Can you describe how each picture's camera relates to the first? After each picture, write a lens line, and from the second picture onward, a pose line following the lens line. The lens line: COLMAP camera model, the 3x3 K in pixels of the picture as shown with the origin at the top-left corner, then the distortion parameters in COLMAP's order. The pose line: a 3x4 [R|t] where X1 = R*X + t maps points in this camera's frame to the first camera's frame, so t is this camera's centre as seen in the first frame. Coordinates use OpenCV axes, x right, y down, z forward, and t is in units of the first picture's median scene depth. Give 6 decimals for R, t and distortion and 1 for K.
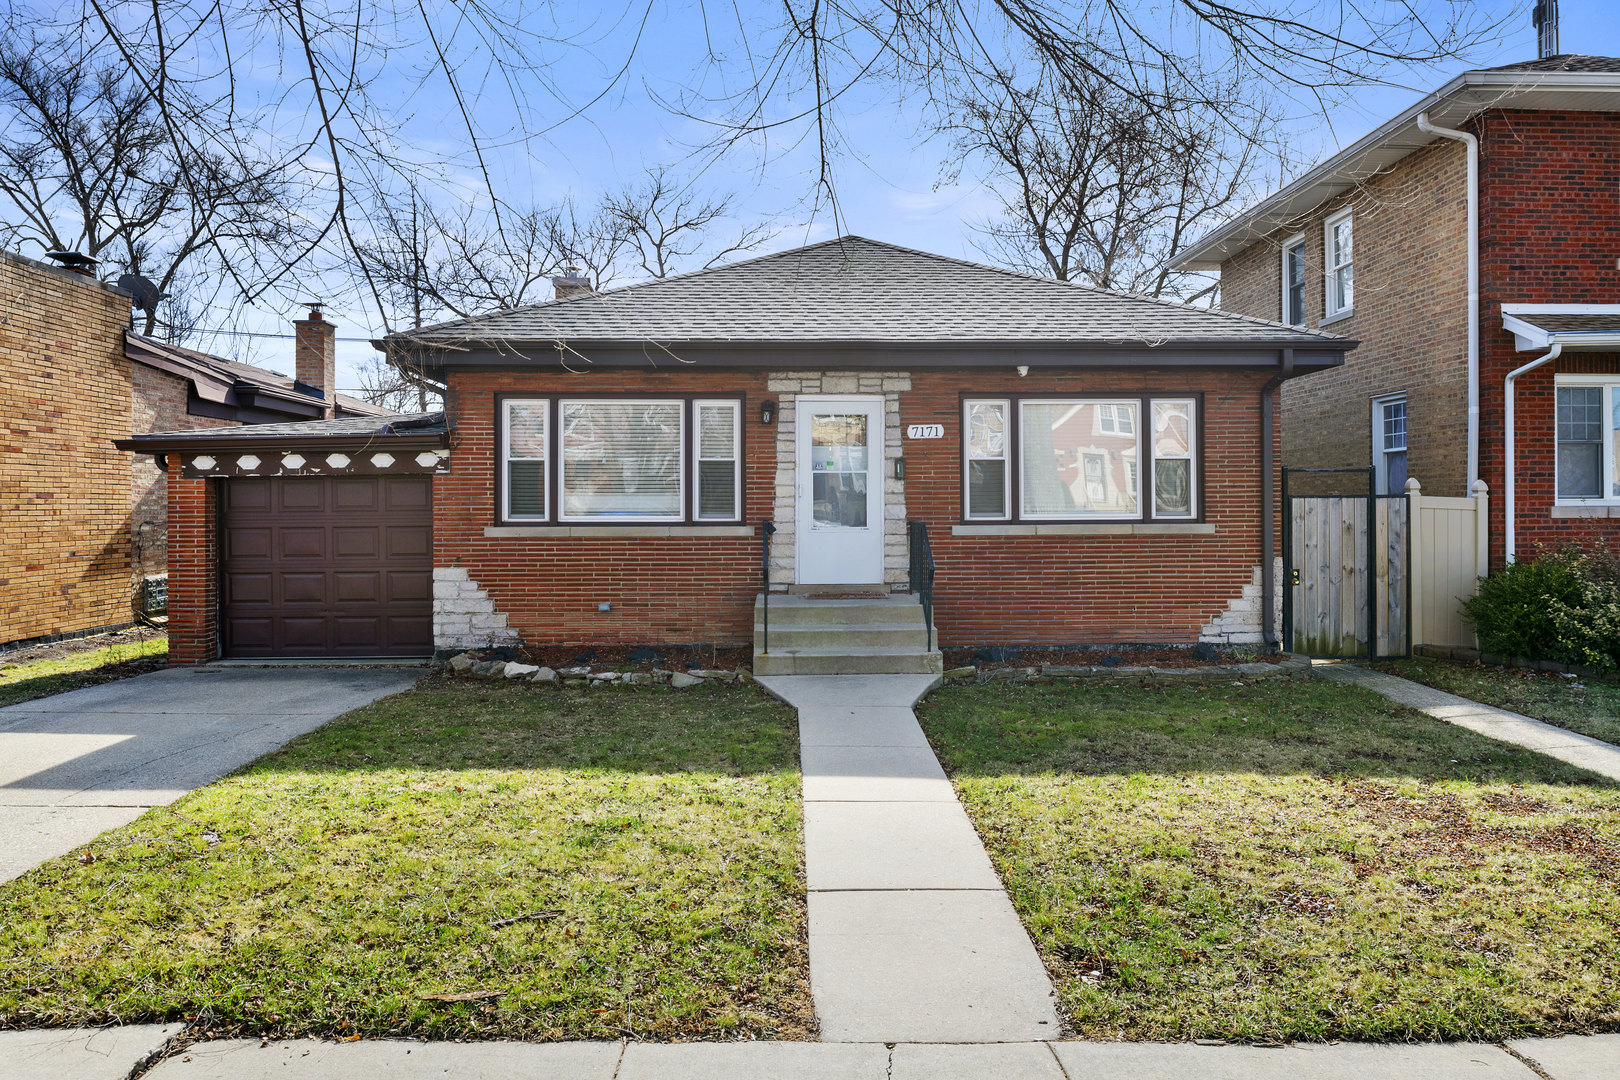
lens RADIAL K [[1133.2, 0, 809.9], [0, 1133.2, 435.9], [0, 0, 1]] dist [-0.010398, -0.003688]
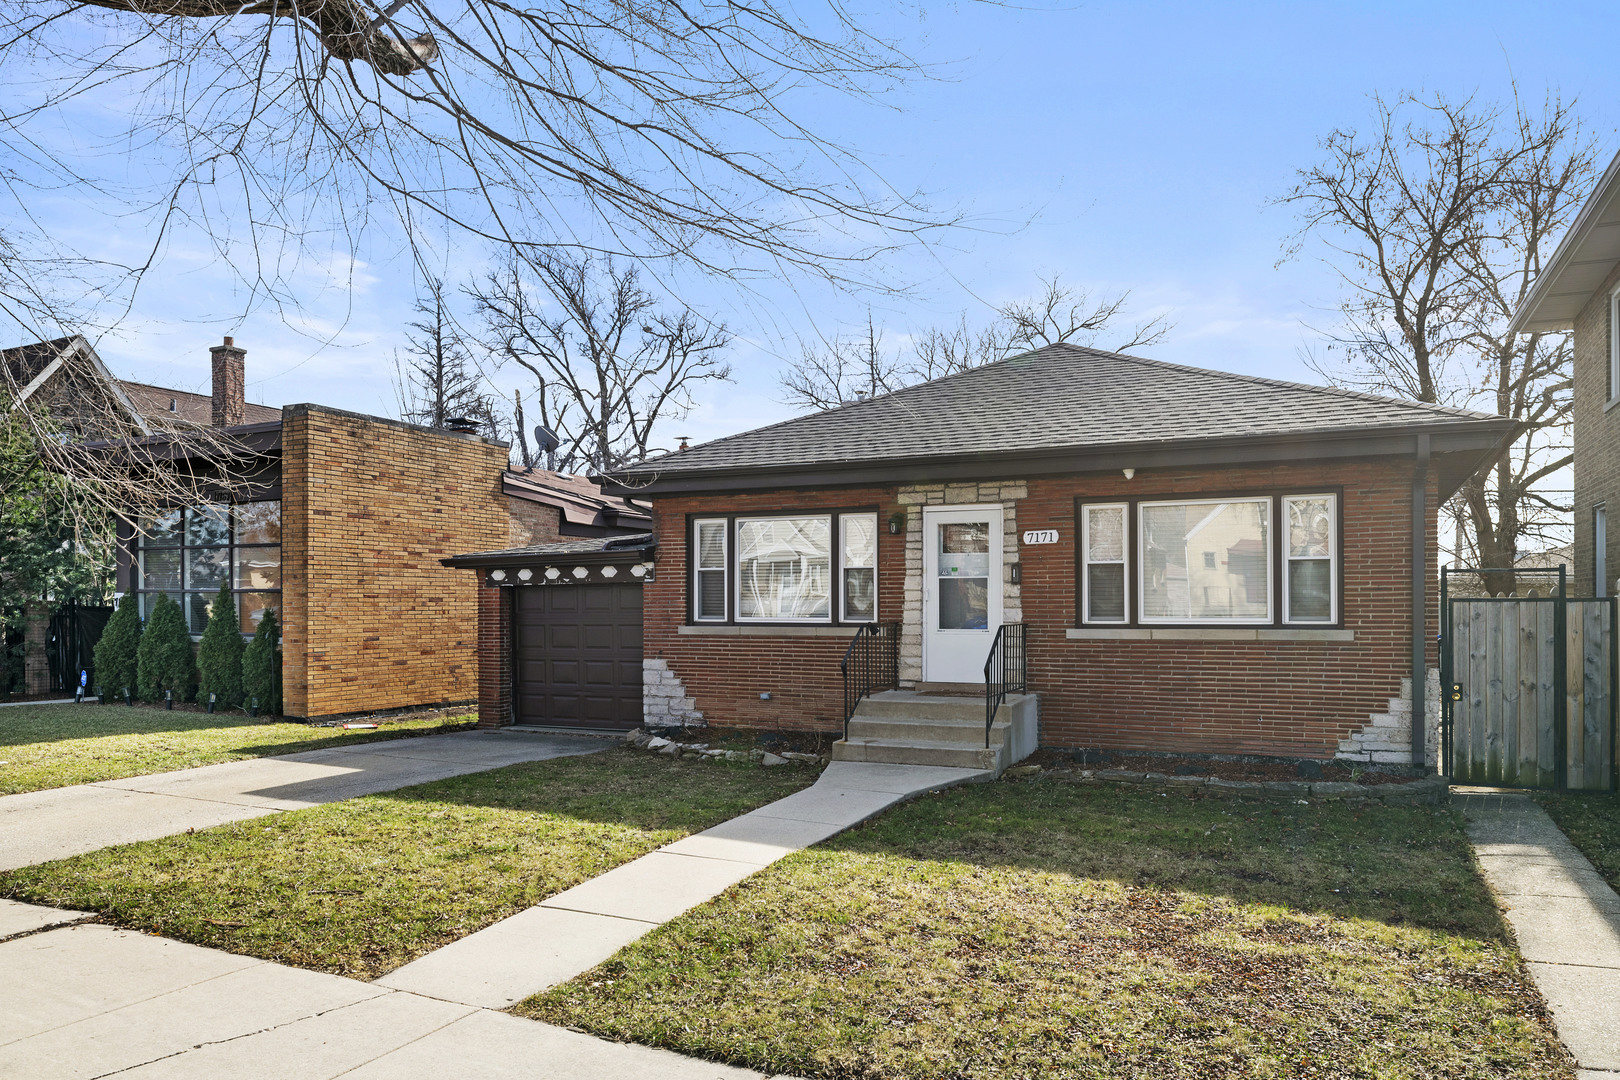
lens RADIAL K [[1133.4, 0, 810.0], [0, 1133.4, 540.0], [0, 0, 1]] dist [-0.009377, -0.004850]
pose [[0.890272, -0.024675, -0.454761, 0.384634], [0.026888, 0.999637, -0.001600, -0.005319], [0.454635, -0.010804, 0.890612, -0.010277]]
